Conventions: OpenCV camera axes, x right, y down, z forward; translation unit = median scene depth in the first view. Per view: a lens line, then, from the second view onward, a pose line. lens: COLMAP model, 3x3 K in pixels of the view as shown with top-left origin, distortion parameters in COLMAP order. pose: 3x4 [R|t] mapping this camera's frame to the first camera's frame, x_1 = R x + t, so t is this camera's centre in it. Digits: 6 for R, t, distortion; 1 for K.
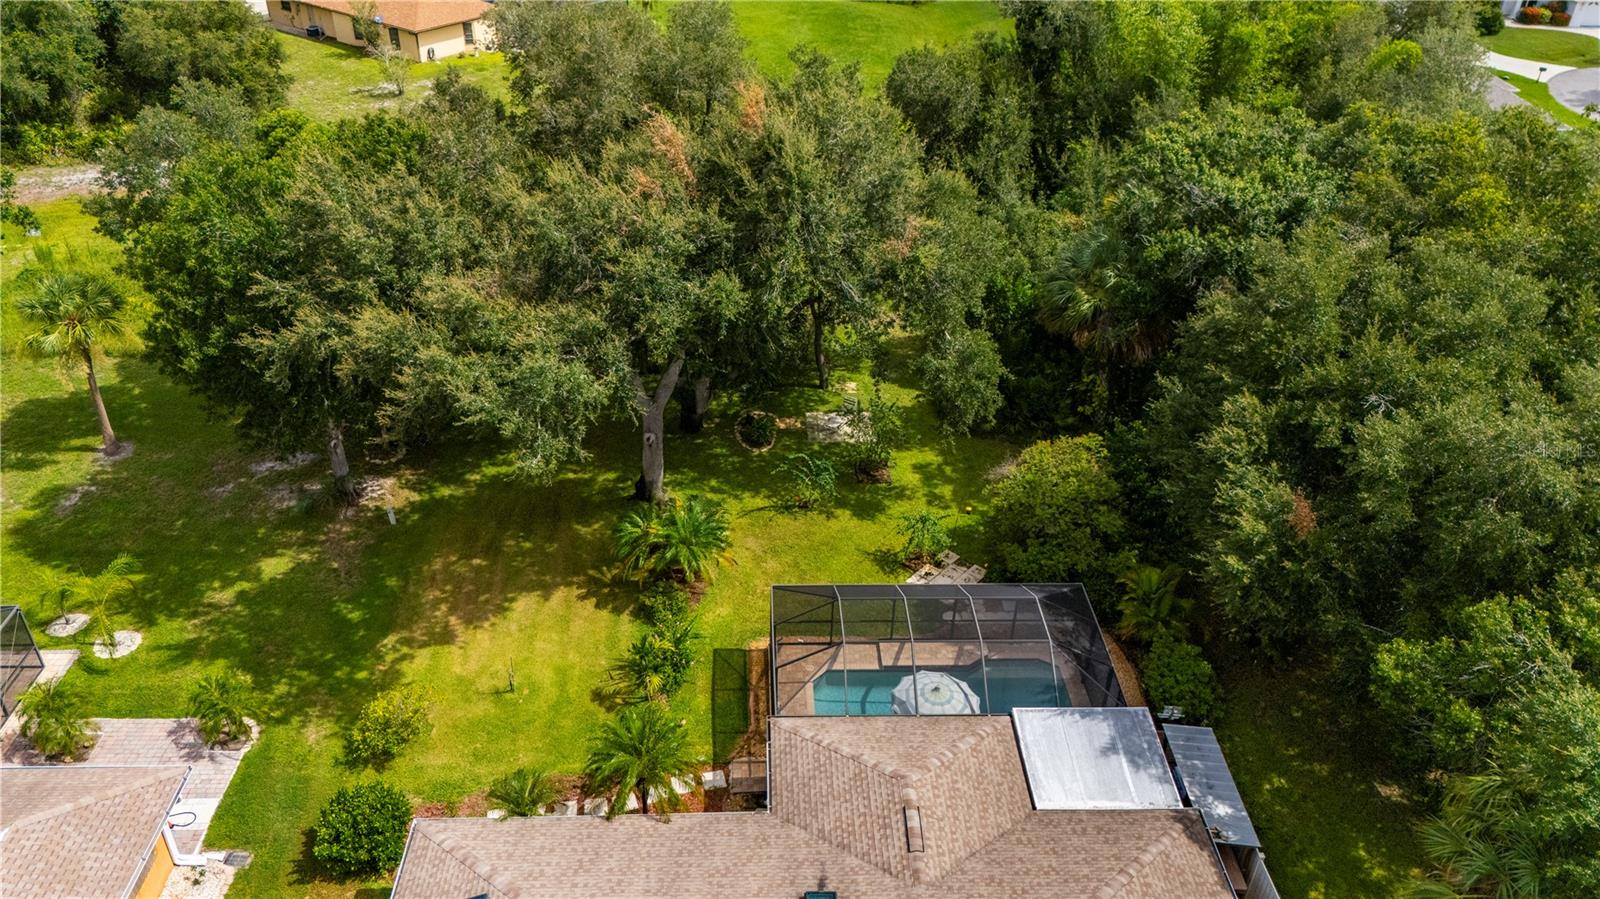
lens RADIAL K [[1180.5, 0, 800.0], [0, 1180.5, 449.5], [0, 0, 1]] dist [0.063587, -0.051442]
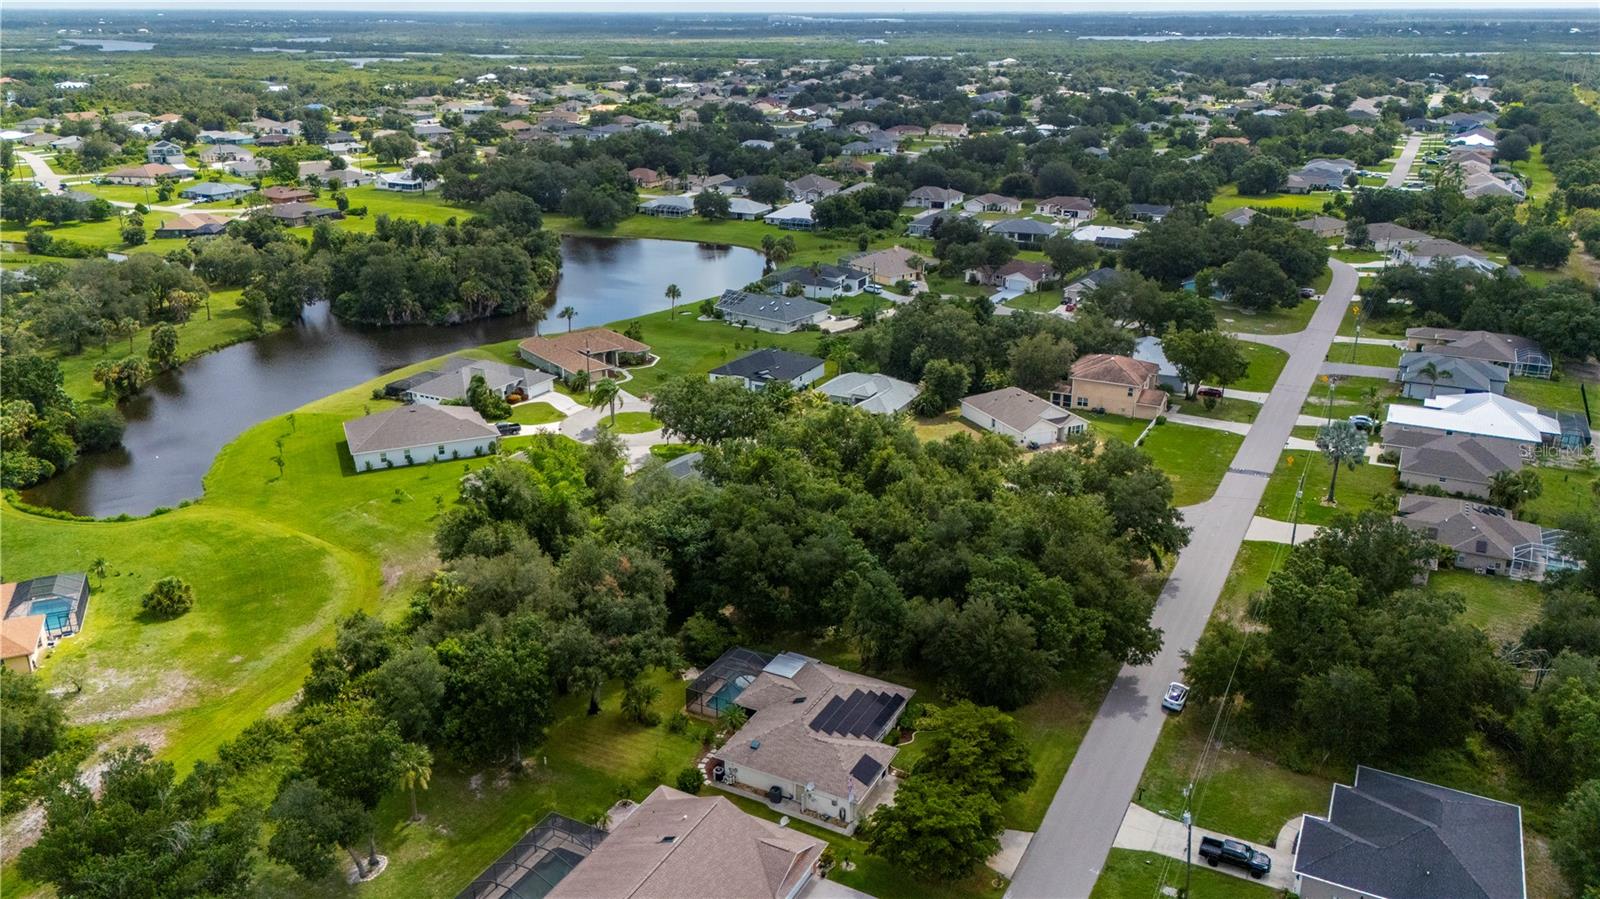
lens RADIAL K [[1156.5, 0, 774.8], [0, 1156.5, 470.5], [0, 0, 1]] dist [0.082779, -0.090885]
pose [[0.510462, -0.334533, 0.792159, -2.291281], [0.483786, 0.873324, 0.057061, -0.485076], [-0.710900, 0.354108, 0.607642, -1.385748]]
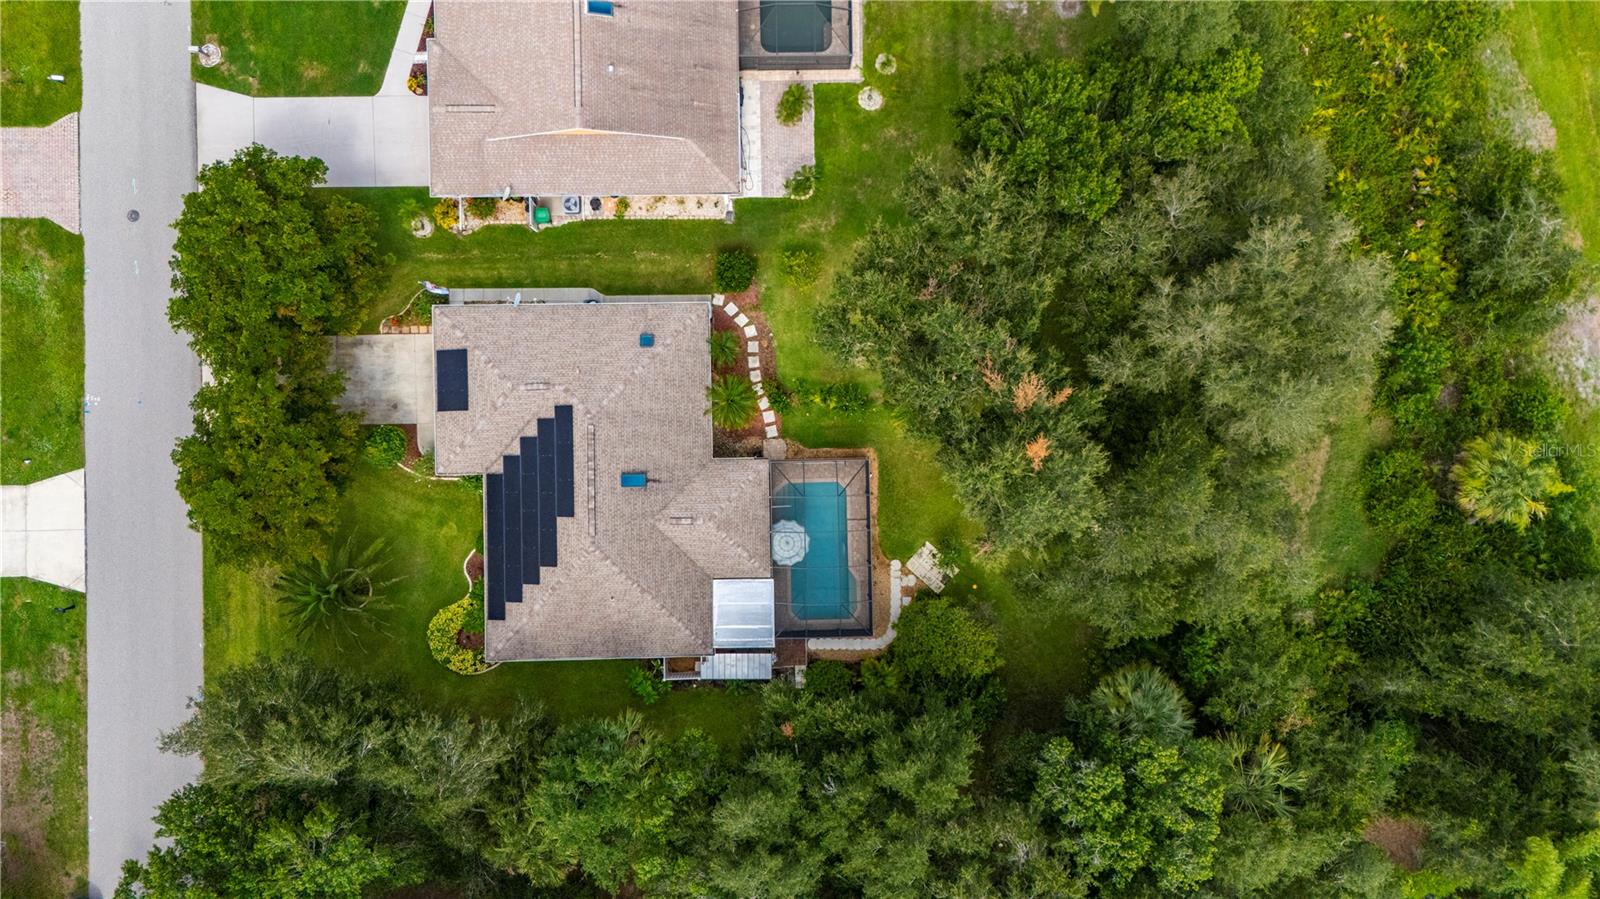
lens RADIAL K [[1160.7, 0, 794.6], [0, 1160.7, 441.5], [0, 0, 1]] dist [0.058829, -0.049538]
pose [[-0.015952, 0.999523, -0.026445, -0.003053], [-0.569150, 0.012668, 0.822136, -1.263612], [0.822079, 0.028166, 0.568676, -0.087858]]
